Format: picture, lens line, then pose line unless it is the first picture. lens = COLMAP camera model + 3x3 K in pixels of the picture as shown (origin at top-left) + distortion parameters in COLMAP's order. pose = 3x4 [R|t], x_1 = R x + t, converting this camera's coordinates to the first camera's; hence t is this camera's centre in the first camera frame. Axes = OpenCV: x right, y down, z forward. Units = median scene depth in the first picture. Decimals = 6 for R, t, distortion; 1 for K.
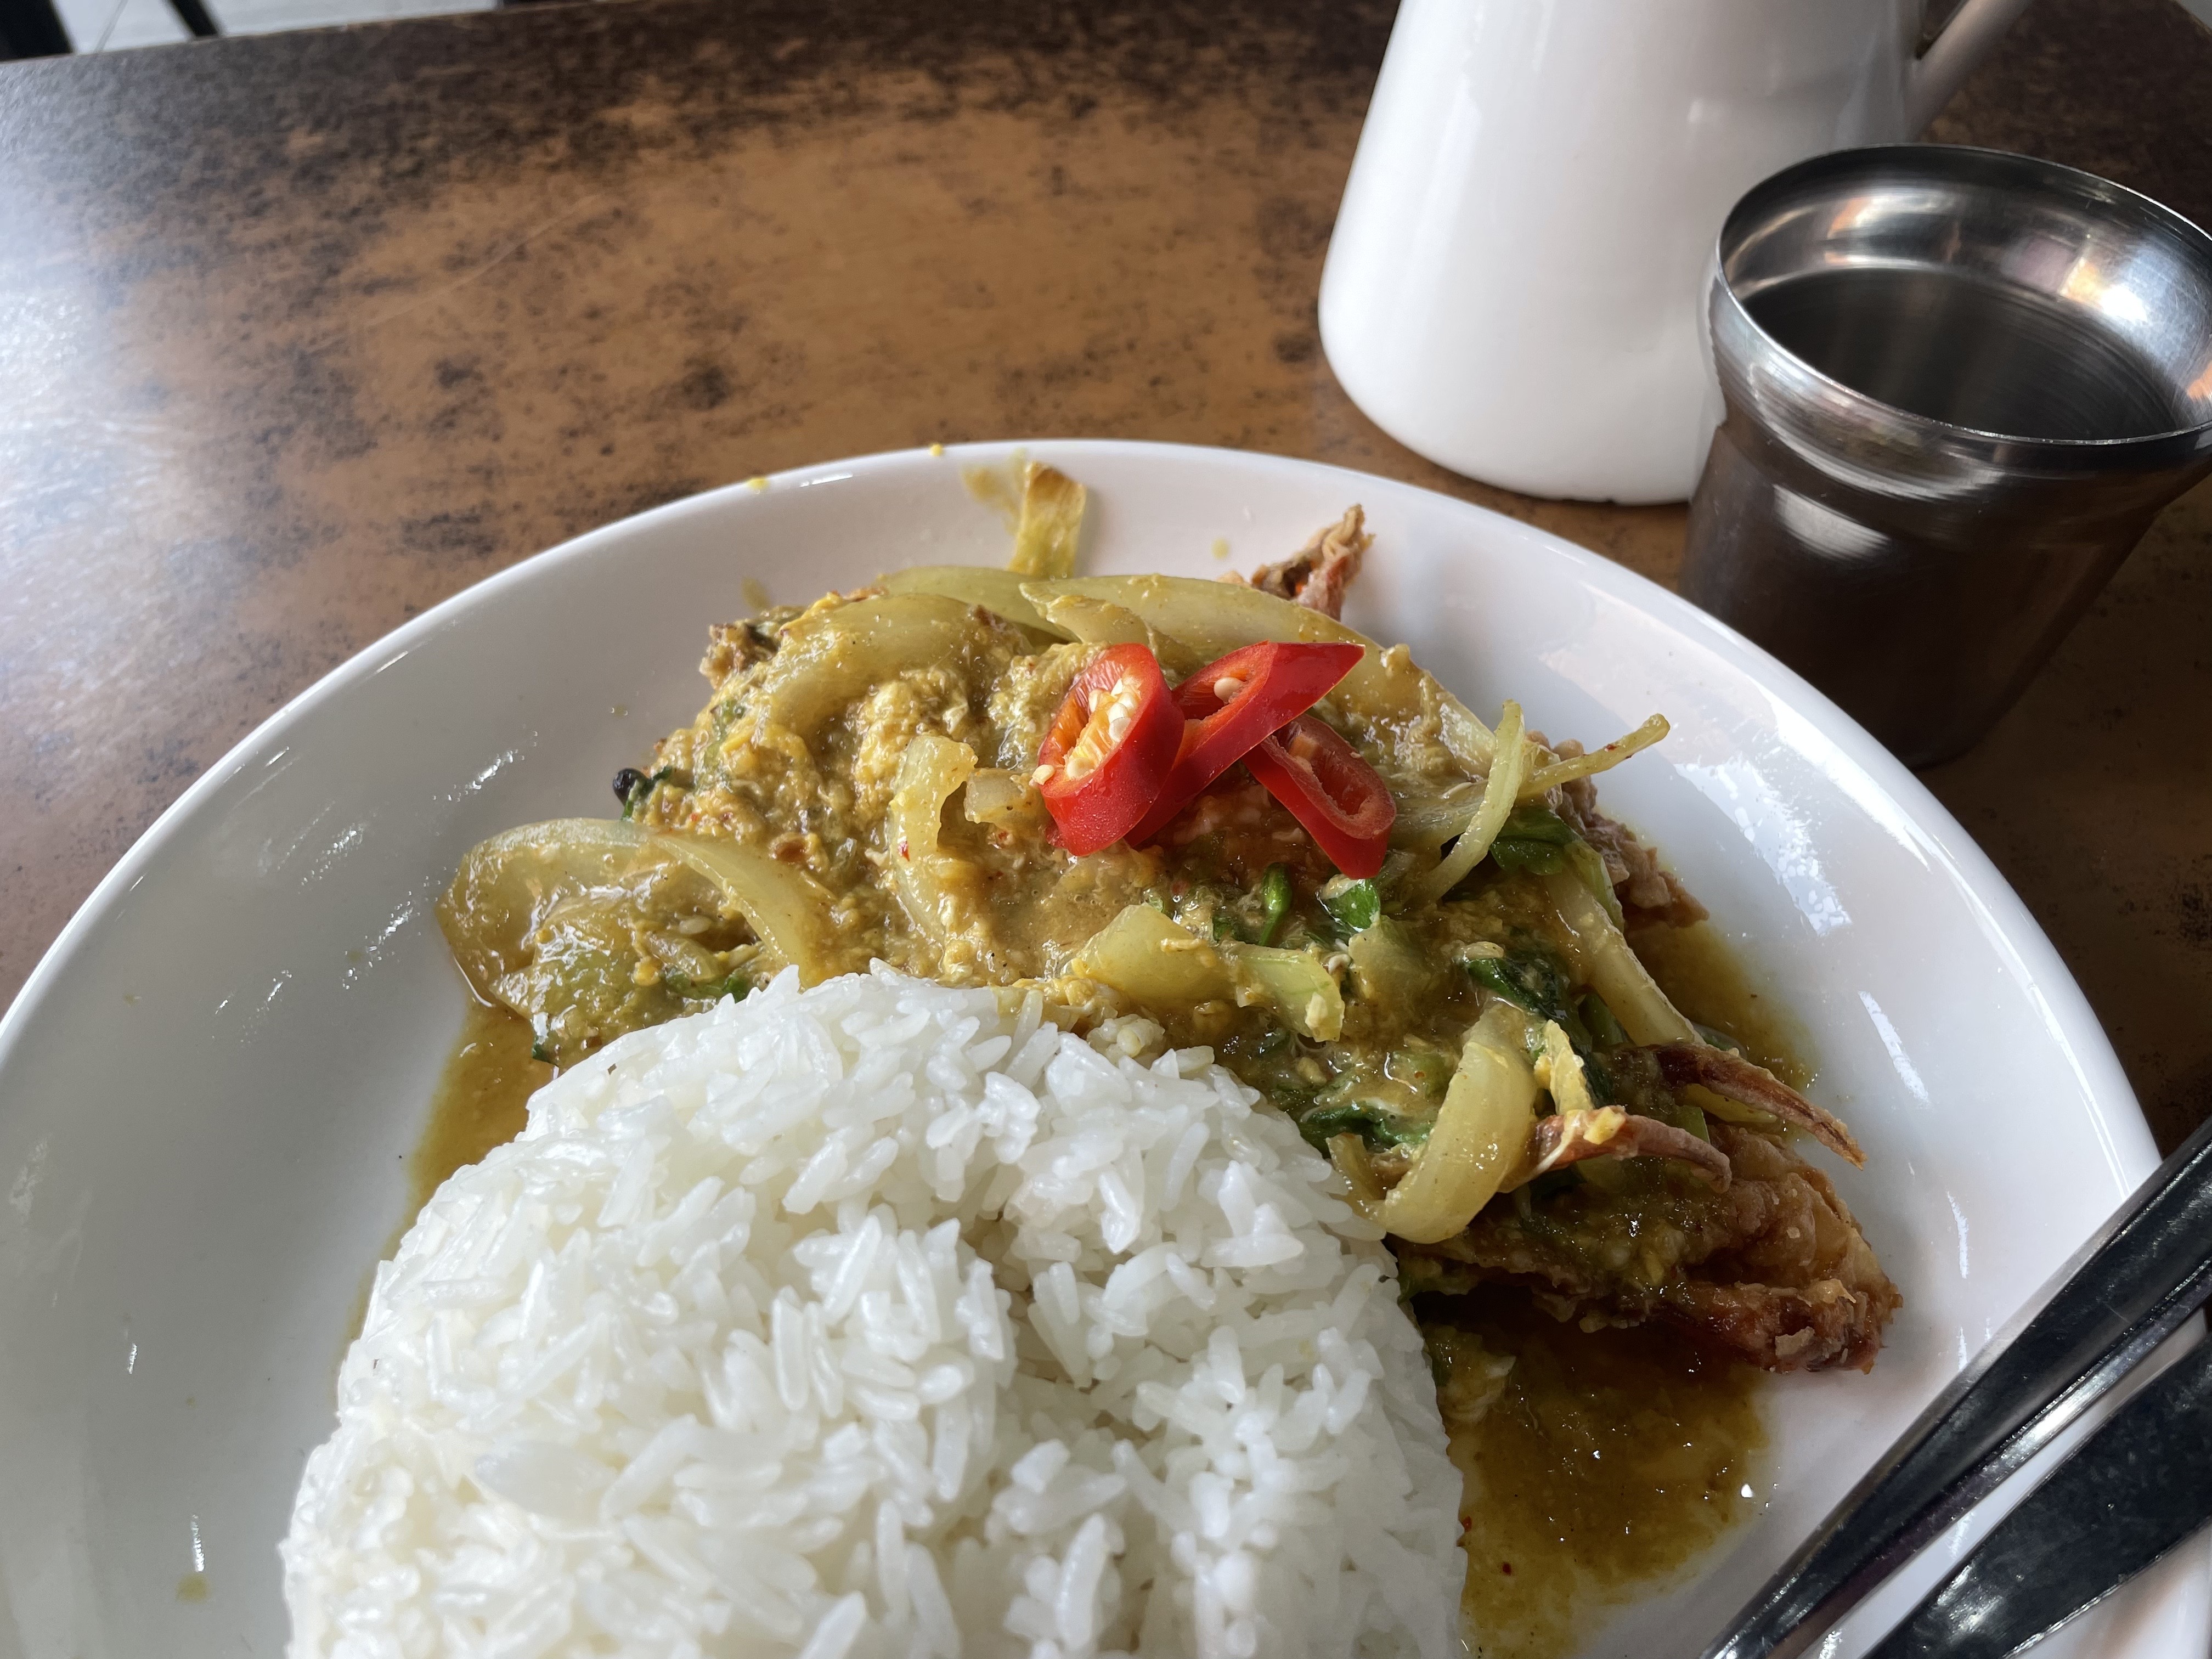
lens RADIAL K [[1683.0, 0, 1144.7], [0, 1683.0, 780.9], [0, 0, 1]] dist [0.078538, -0.141869]
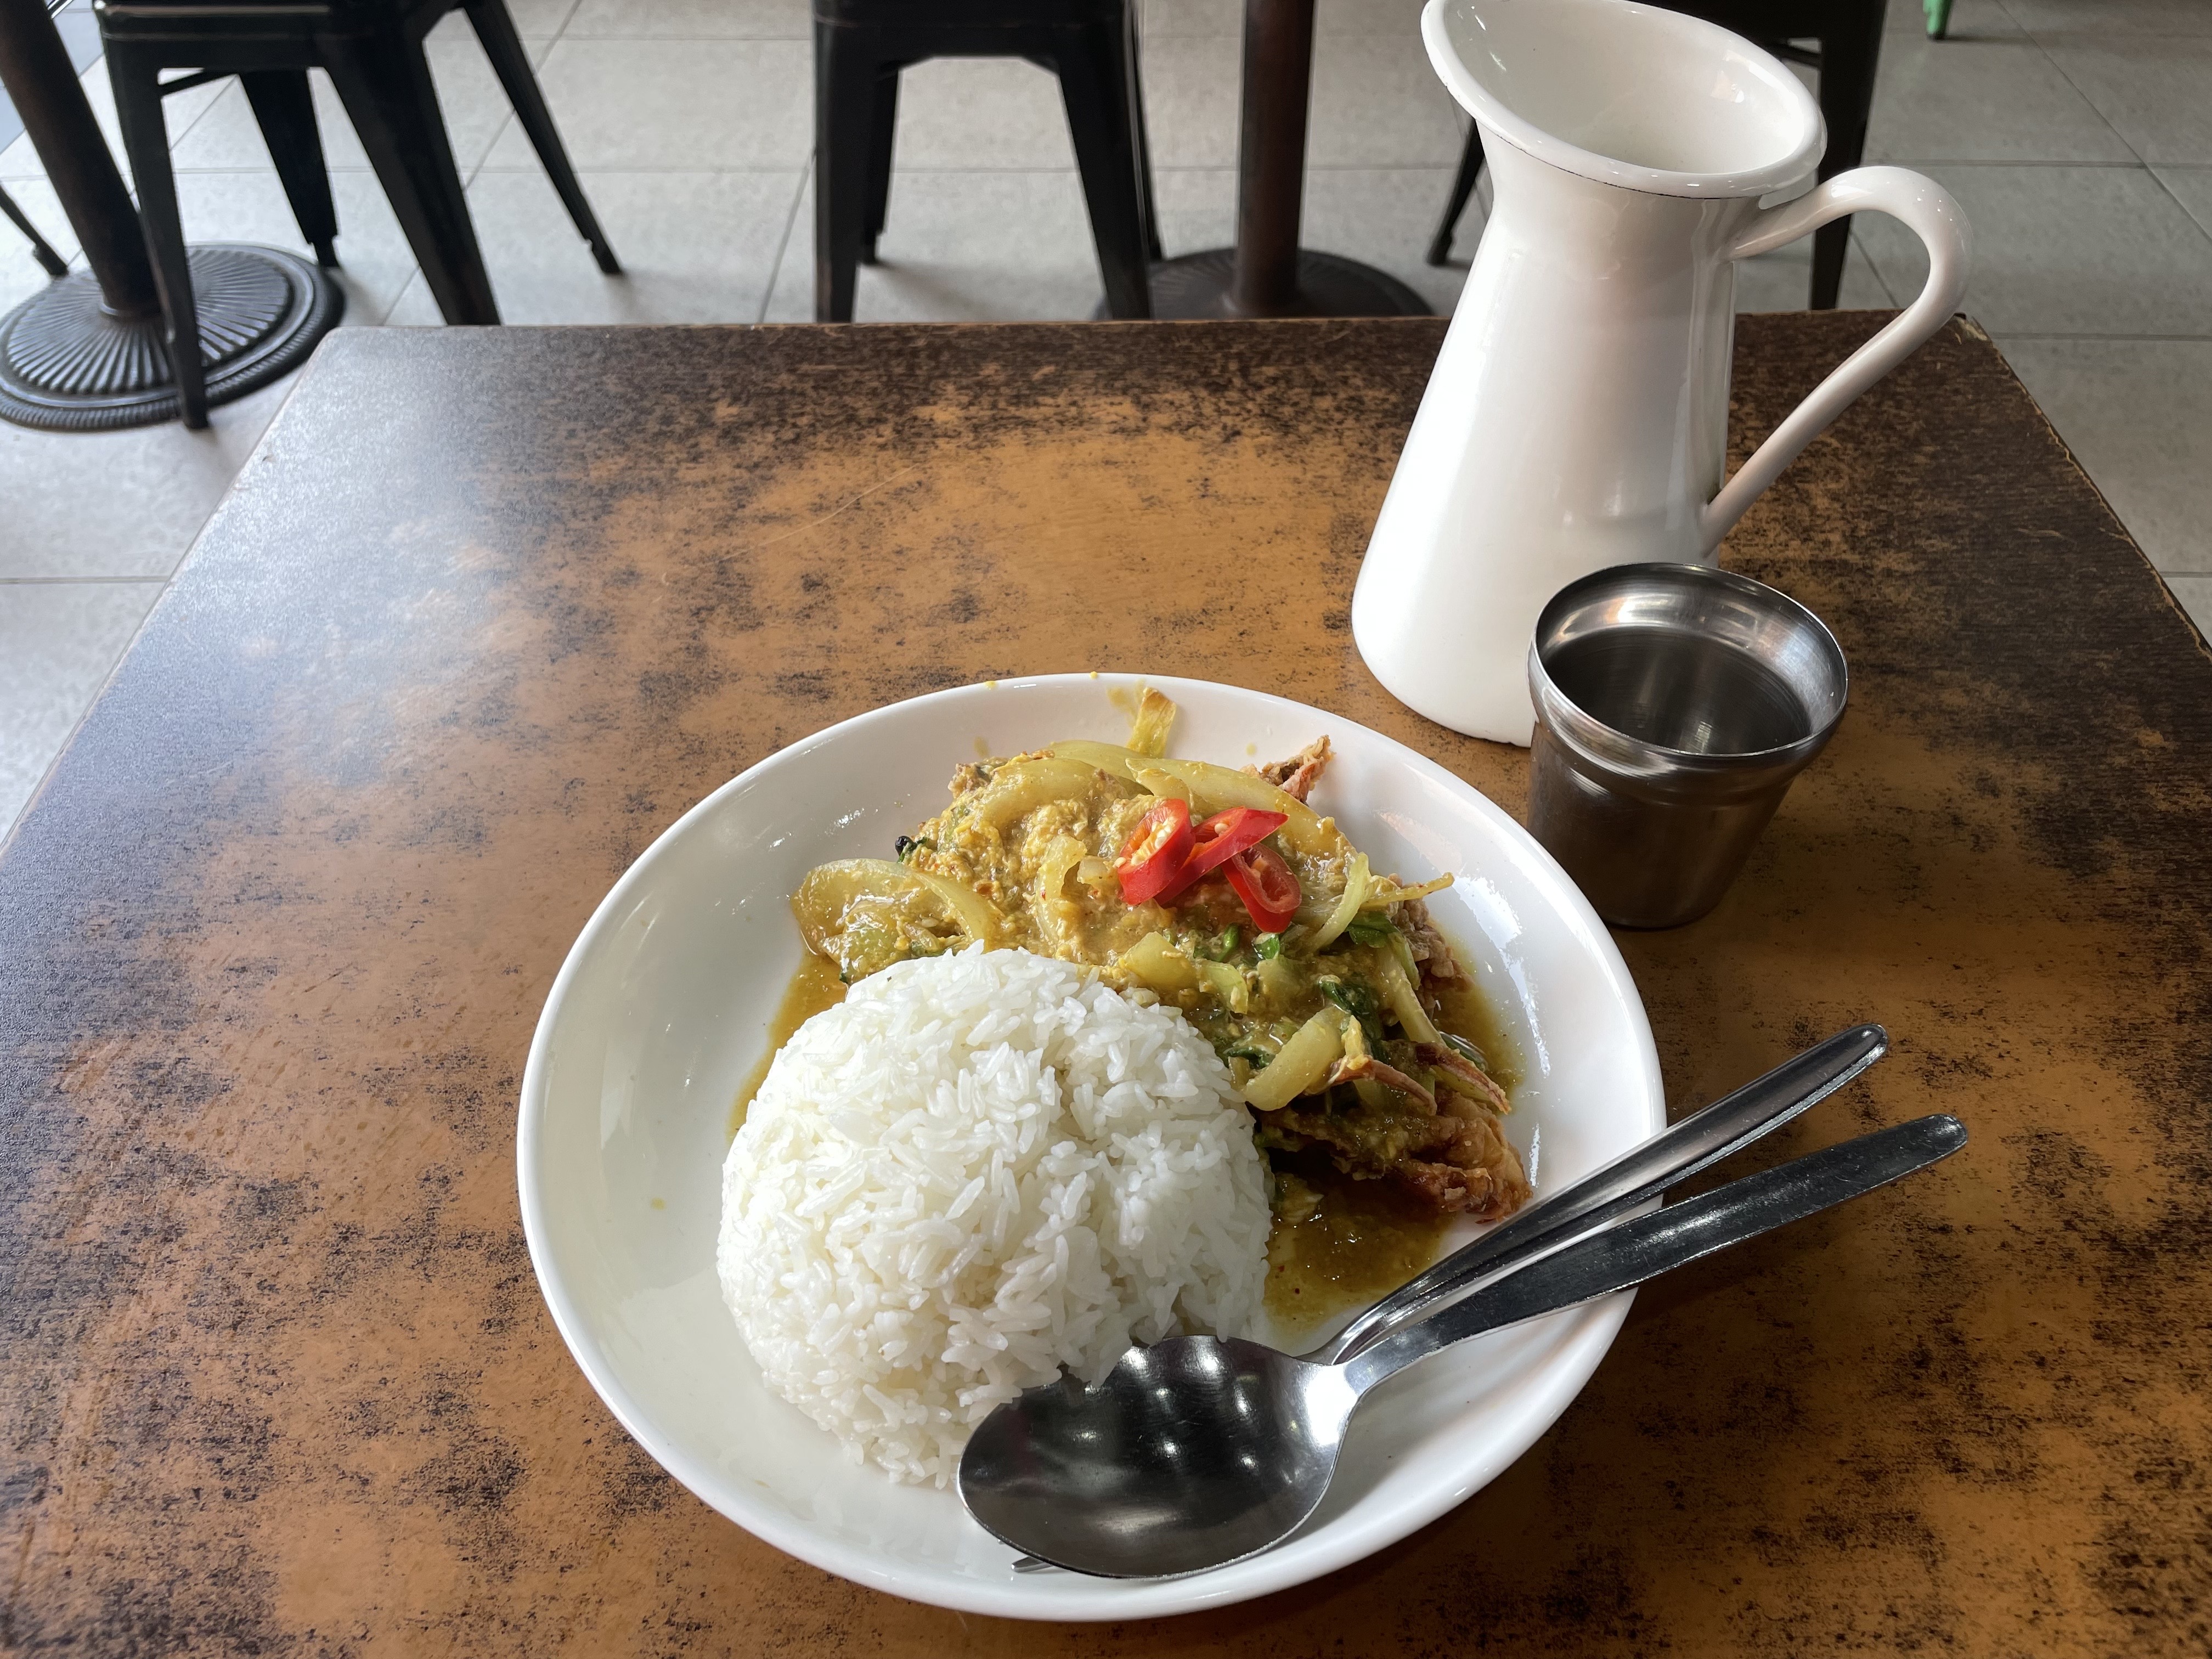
lens RADIAL K [[1683.0, 0, 1144.7], [0, 1683.0, 780.9], [0, 0, 1]] dist [0.078538, -0.141869]
pose [[0.987834, 0.113889, -0.105892, 0.123279], [-0.121724, 0.990041, -0.070720, 0.027141], [0.096783, 0.082749, 0.991860, -0.693825]]
